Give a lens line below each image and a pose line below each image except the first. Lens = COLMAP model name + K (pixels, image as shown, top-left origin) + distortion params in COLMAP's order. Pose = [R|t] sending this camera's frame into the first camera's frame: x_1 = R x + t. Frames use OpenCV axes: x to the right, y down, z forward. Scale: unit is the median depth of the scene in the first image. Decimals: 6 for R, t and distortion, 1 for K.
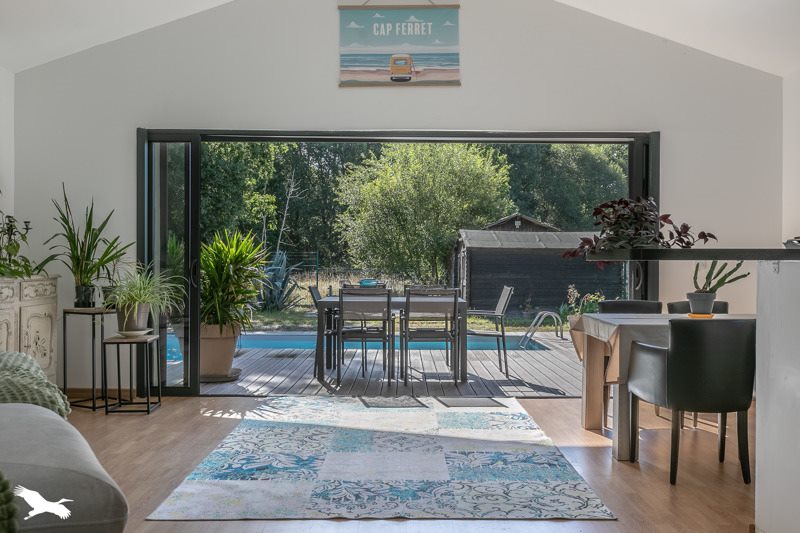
lens RADIAL K [[744.8, 0, 400.0], [0, 744.8, 266.5], [0, 0, 1]] dist [-0.002969, -0.013268]
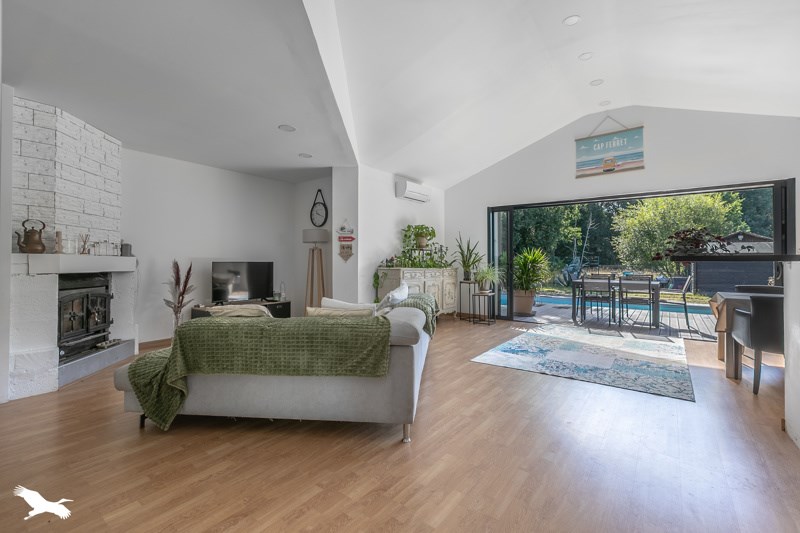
lens RADIAL K [[354.7, 0, 400.0], [0, 354.7, 266.5], [0, 0, 1]] dist [0.000410, 0.000165]
pose [[0.787441, 0.005547, -0.616365, 0.131326], [-0.001538, 0.999974, 0.007034, -0.000849], [0.616388, -0.004591, 0.787430, -0.077544]]
